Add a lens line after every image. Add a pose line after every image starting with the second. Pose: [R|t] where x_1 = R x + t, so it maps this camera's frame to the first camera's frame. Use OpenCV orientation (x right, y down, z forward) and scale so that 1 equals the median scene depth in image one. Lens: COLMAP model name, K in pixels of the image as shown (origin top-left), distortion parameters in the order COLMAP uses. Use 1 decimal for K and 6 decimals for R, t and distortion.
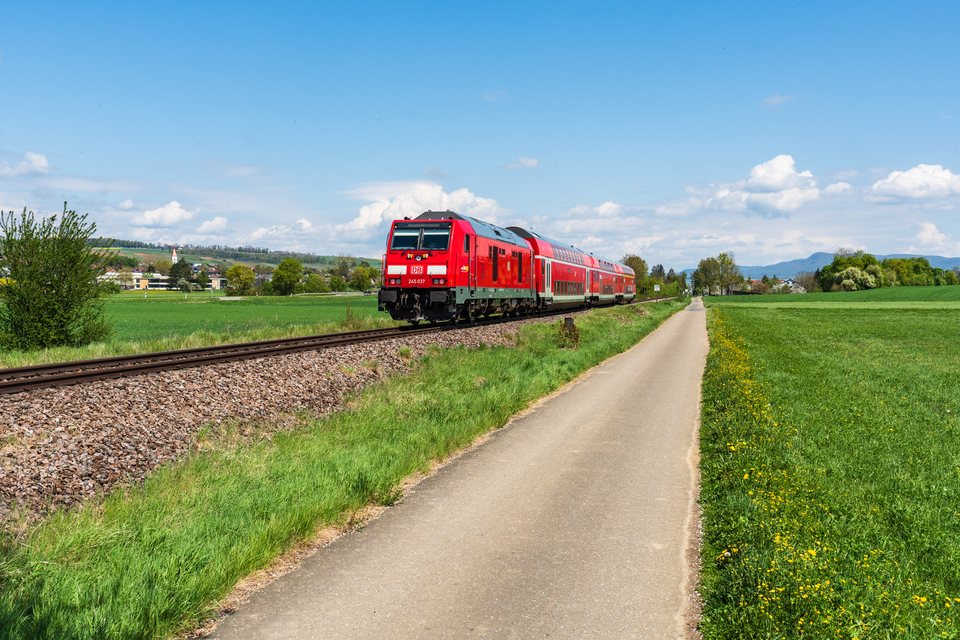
lens RADIAL K [[1022.7, 0, 480.0], [0, 1022.7, 320.0], [0, 0, 1]] dist [0.008327, 0.003020]
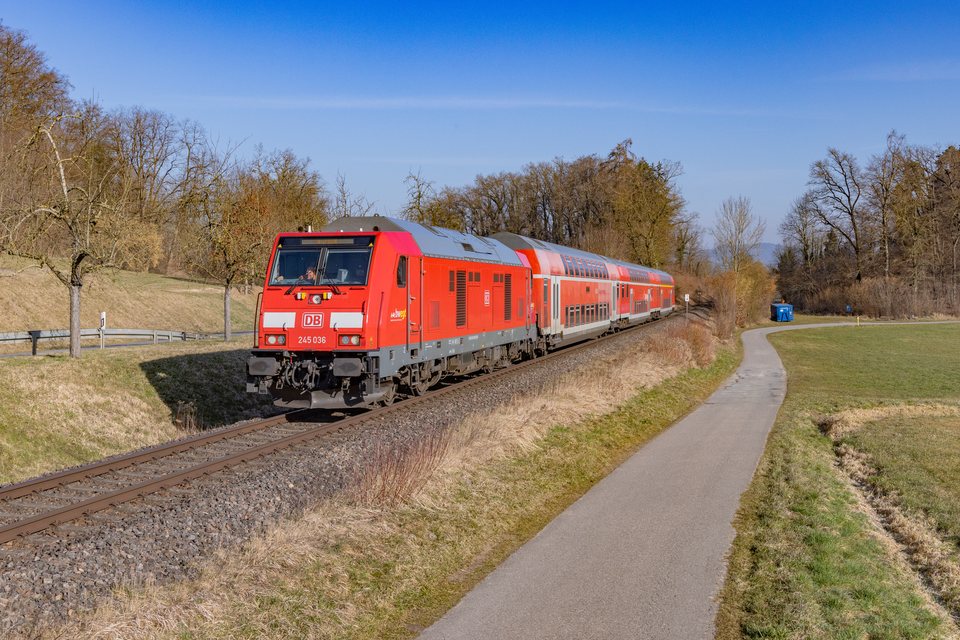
lens RADIAL K [[1022.7, 0, 480.0], [0, 1022.7, 320.0], [0, 0, 1]] dist [0.008327, 0.003020]
pose [[0.999486, -0.009247, -0.030691, 0.034559], [0.009536, 0.999911, 0.009279, -0.035906], [0.030603, -0.009567, 0.999486, 0.284055]]
